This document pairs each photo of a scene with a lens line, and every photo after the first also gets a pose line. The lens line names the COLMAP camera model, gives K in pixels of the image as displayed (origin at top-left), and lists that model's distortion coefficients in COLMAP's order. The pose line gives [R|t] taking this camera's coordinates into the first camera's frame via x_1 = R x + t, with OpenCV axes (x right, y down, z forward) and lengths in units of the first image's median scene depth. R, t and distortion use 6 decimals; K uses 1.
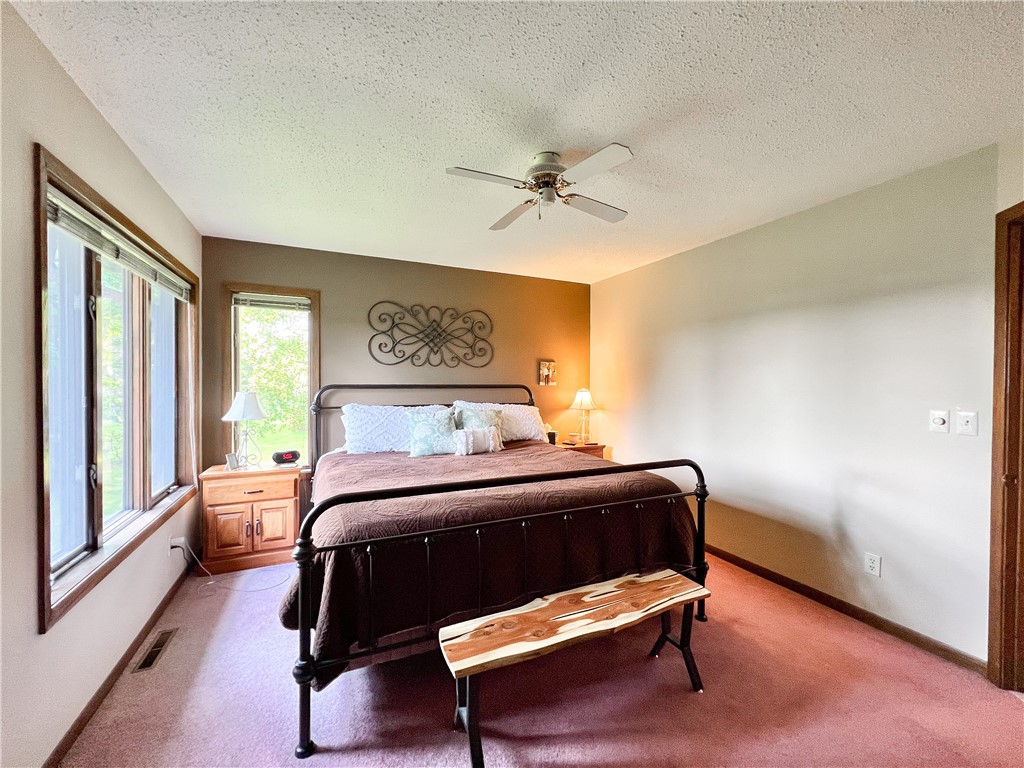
lens RADIAL K [[420.7, 0, 512.4], [0, 420.7, 387.4], [0, 0, 1]] dist [-0.003940, 0.001204]
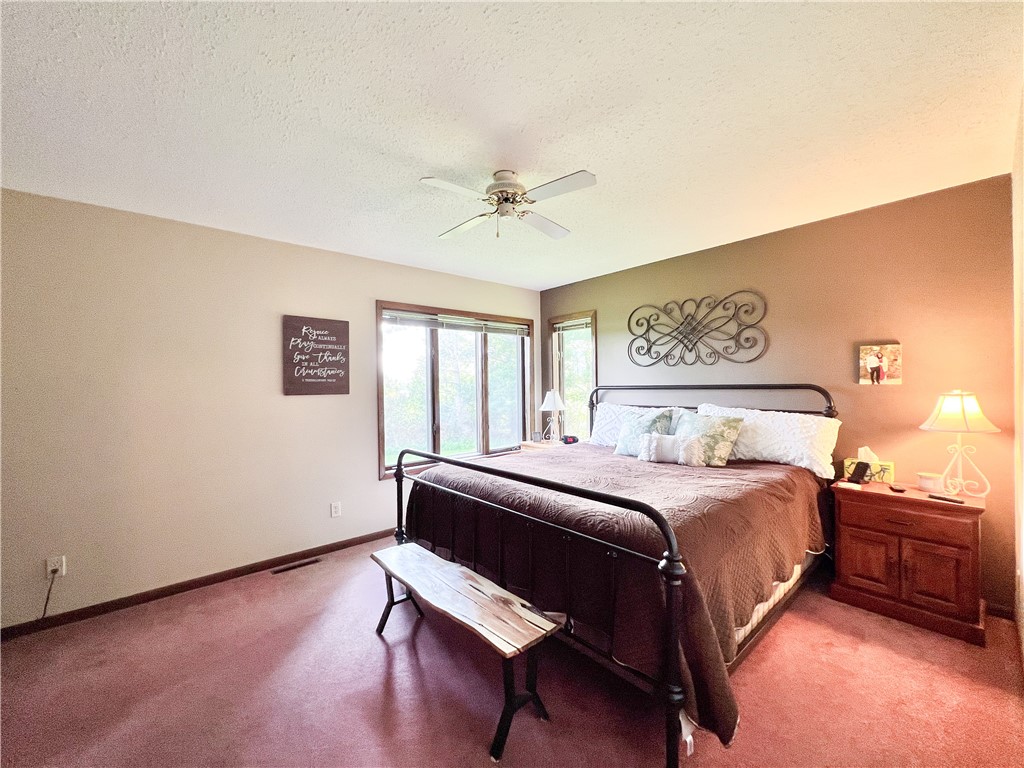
lens RADIAL K [[420.7, 0, 509.1], [0, 420.7, 384.0], [0, 0, 1]] dist [-0.003940, 0.001204]
pose [[0.244553, -0.011313, -0.969570, 0.600444], [-0.001788, 0.999925, -0.012118, 0.002793], [0.969634, 0.004697, 0.244515, 0.400520]]
